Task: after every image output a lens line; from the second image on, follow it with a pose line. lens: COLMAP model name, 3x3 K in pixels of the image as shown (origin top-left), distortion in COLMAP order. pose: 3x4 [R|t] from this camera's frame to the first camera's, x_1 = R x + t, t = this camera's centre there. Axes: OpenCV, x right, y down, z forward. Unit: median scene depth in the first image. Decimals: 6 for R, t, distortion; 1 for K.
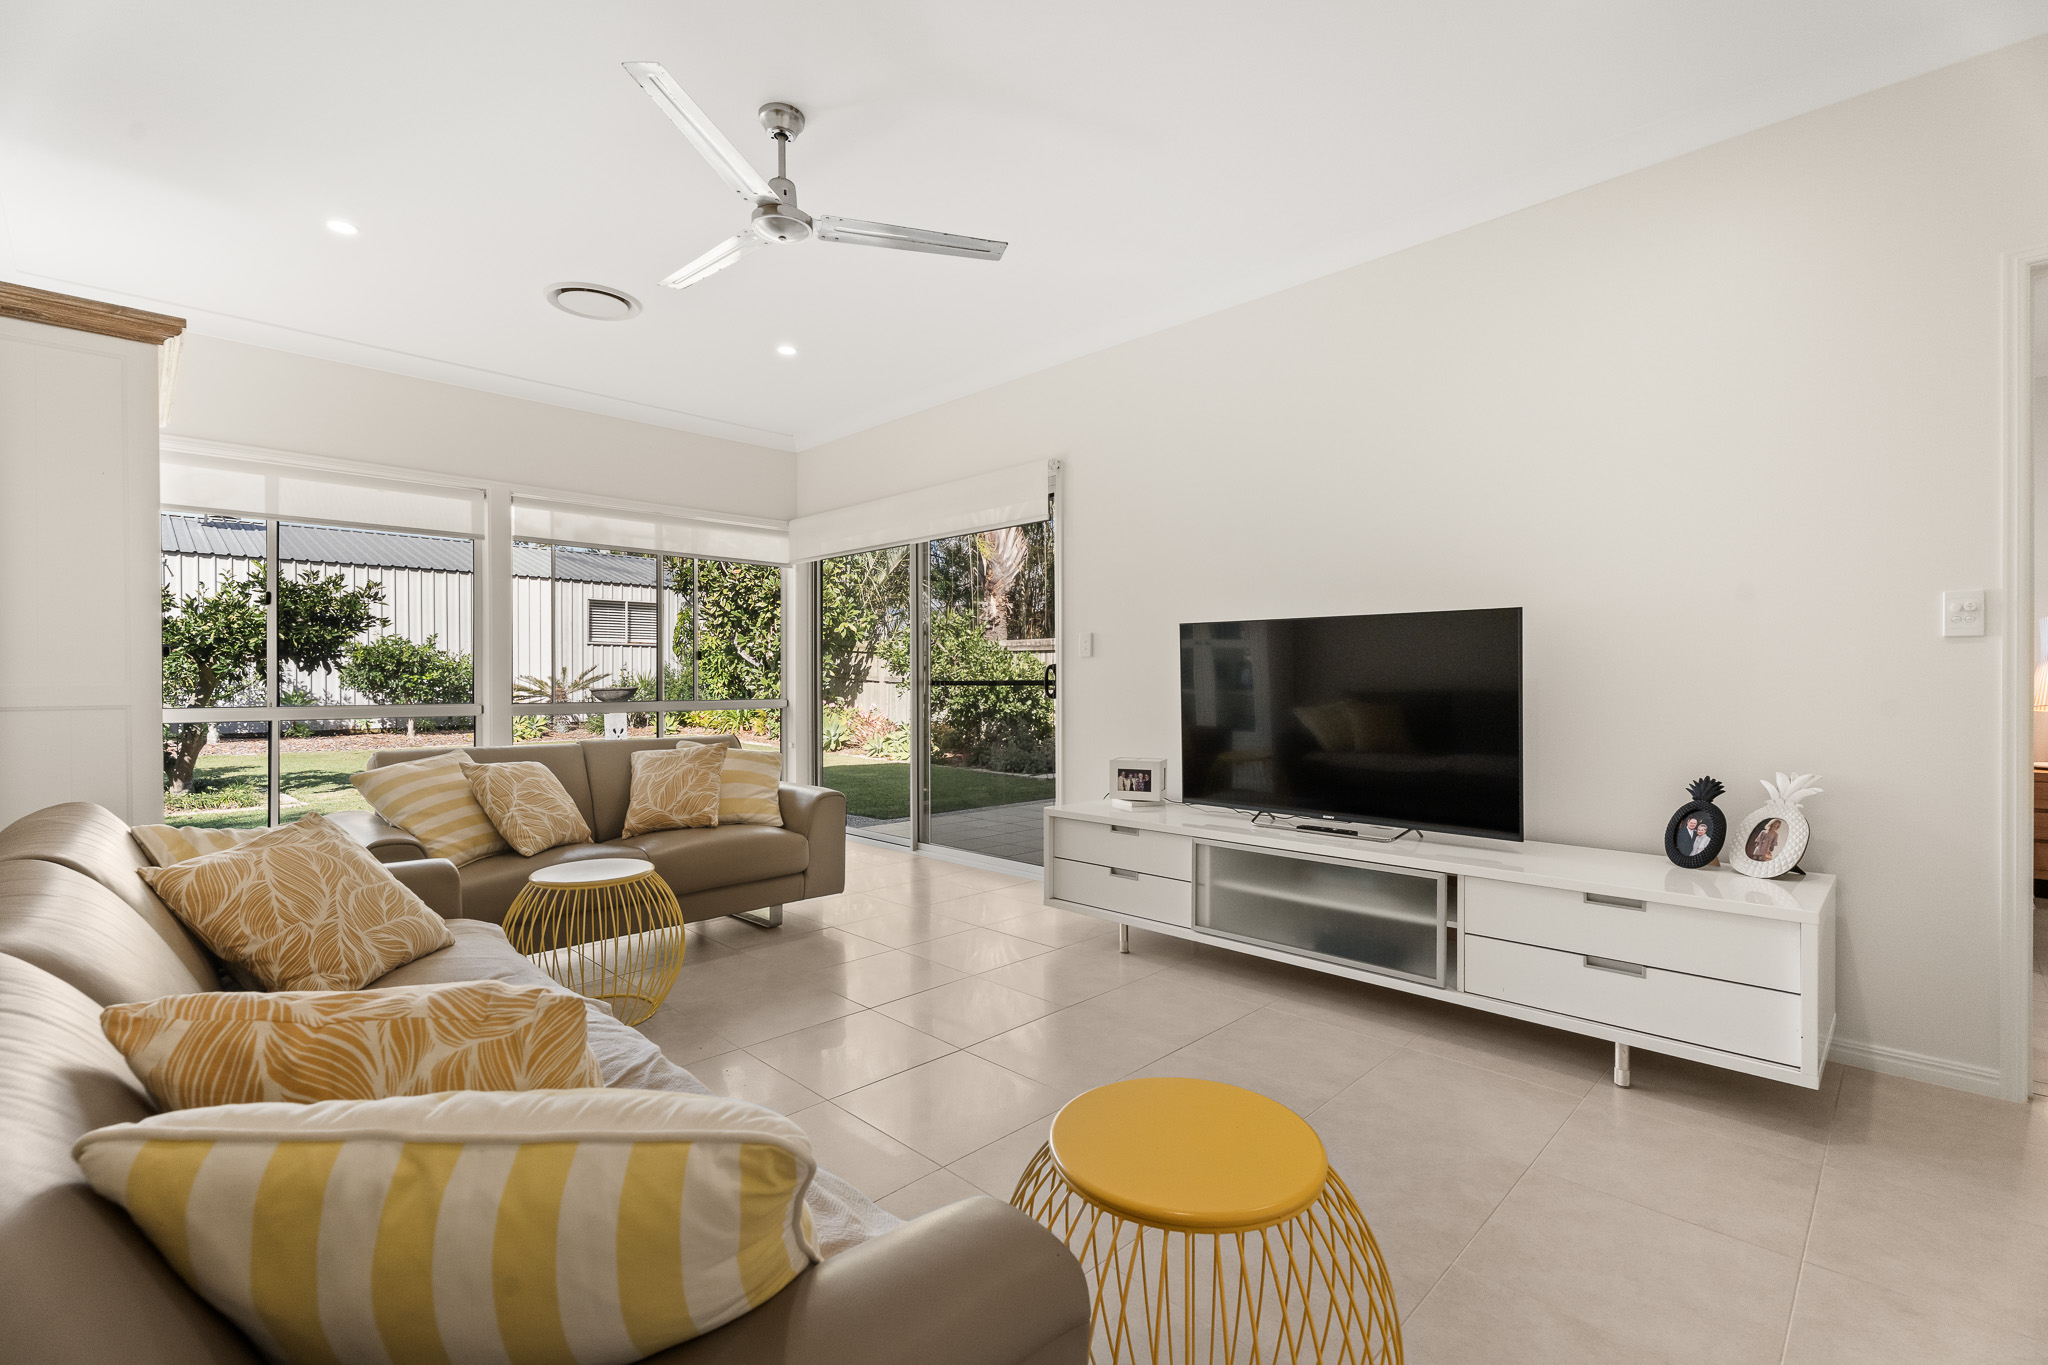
lens RADIAL K [[911.4, 0, 1023.4], [0, 911.4, 685.4], [0, 0, 1]] dist [0.002371, 0.000089]
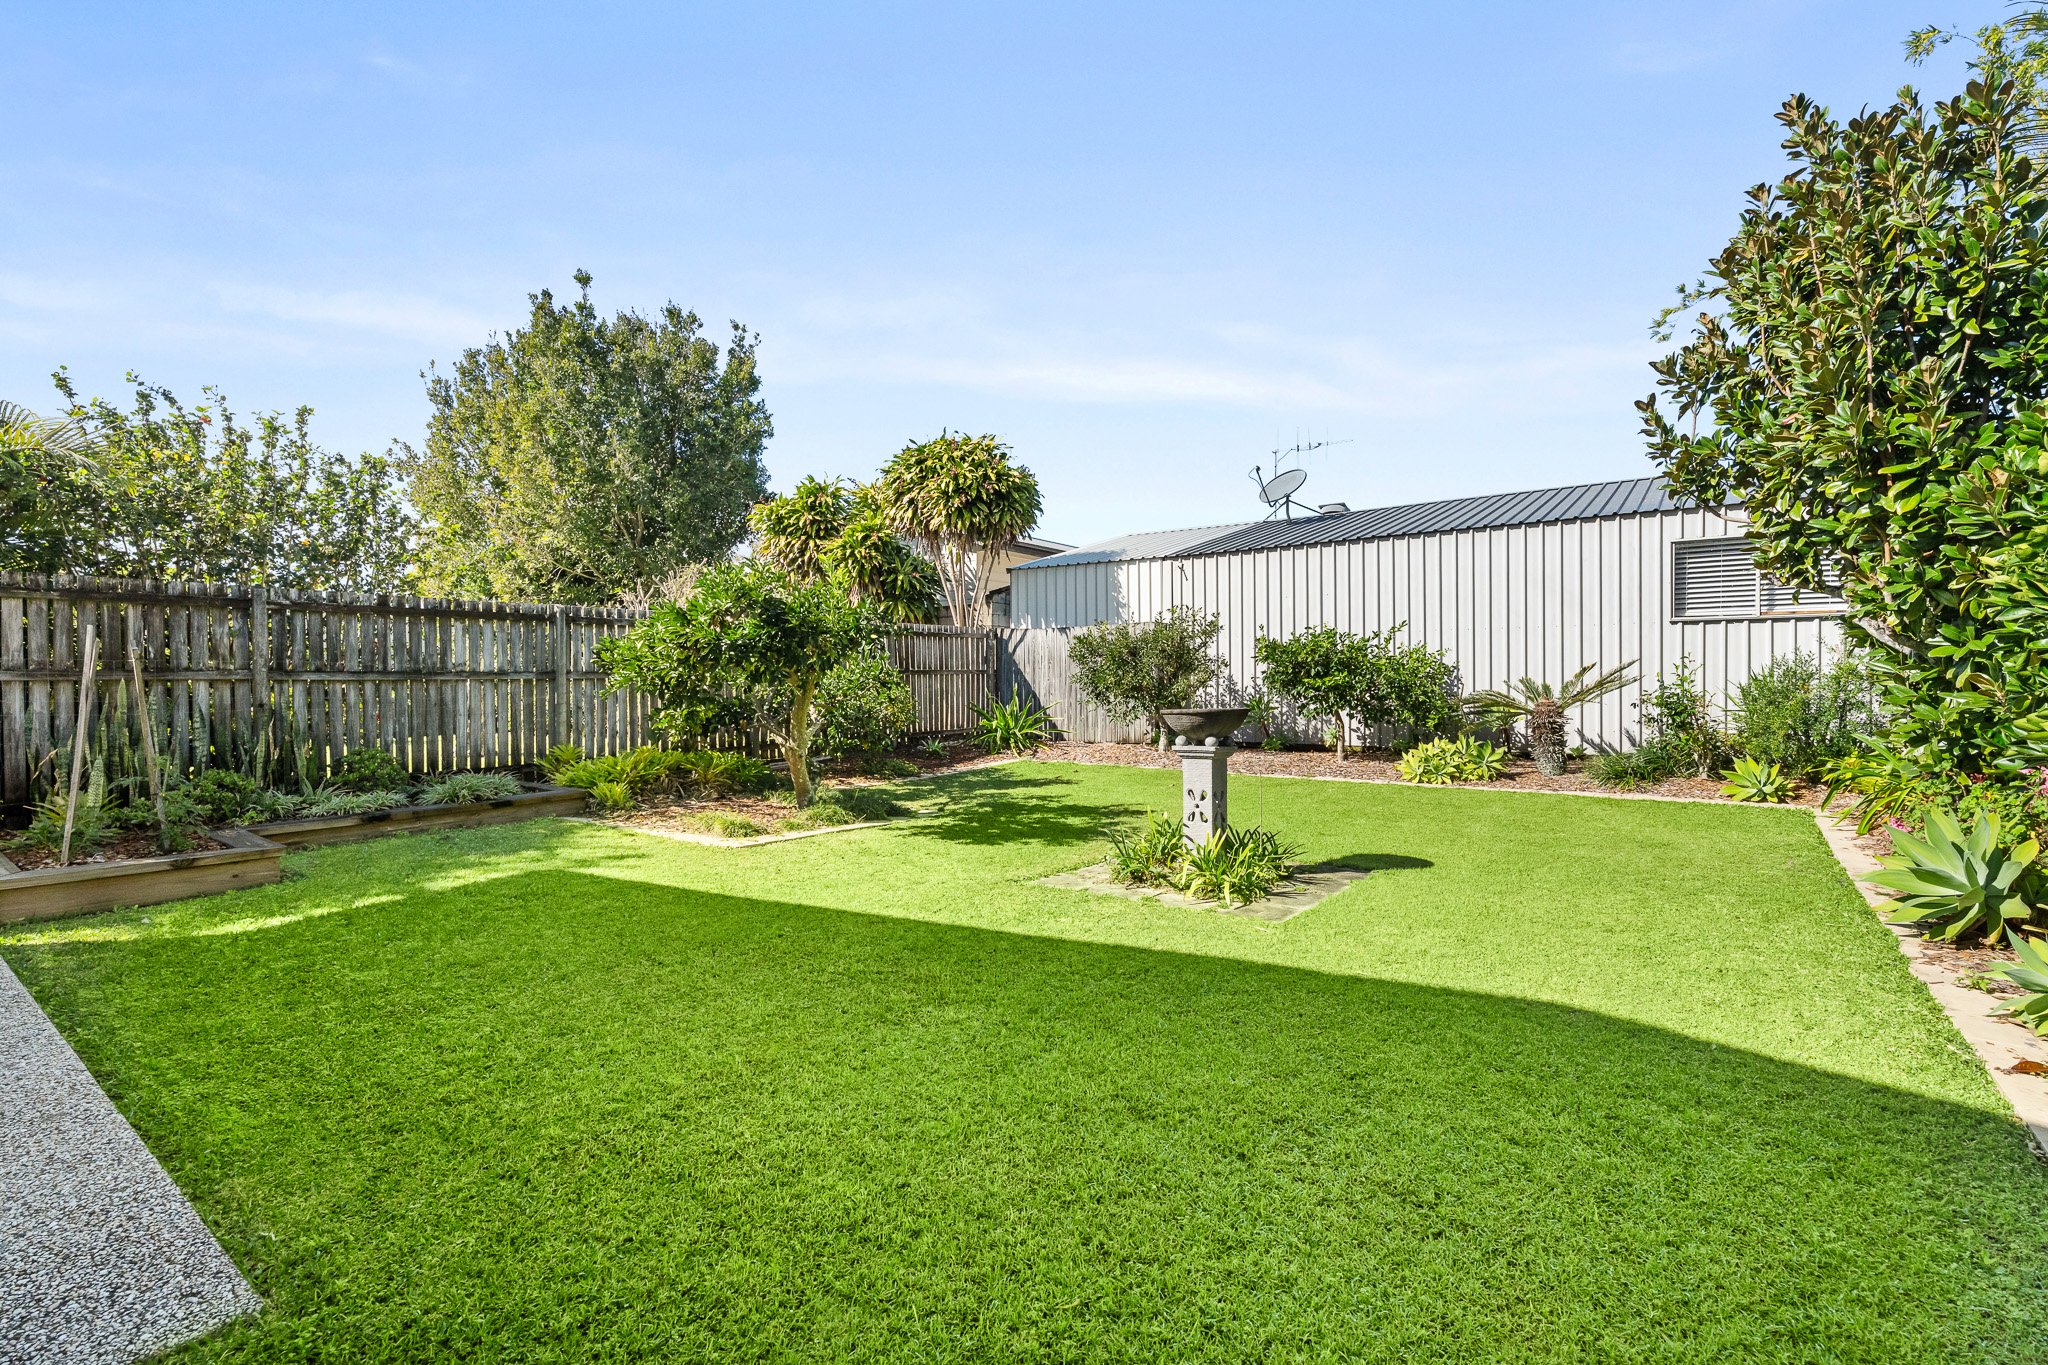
lens RADIAL K [[911.4, 0, 1023.4], [0, 911.4, 685.4], [0, 0, 1]] dist [0.002371, 0.000089]
pose [[0.143344, 0.007703, -0.989643, 0.030918], [-0.002098, 0.999970, 0.007479, -0.010422], [0.989671, 0.001005, 0.143356, 0.595074]]
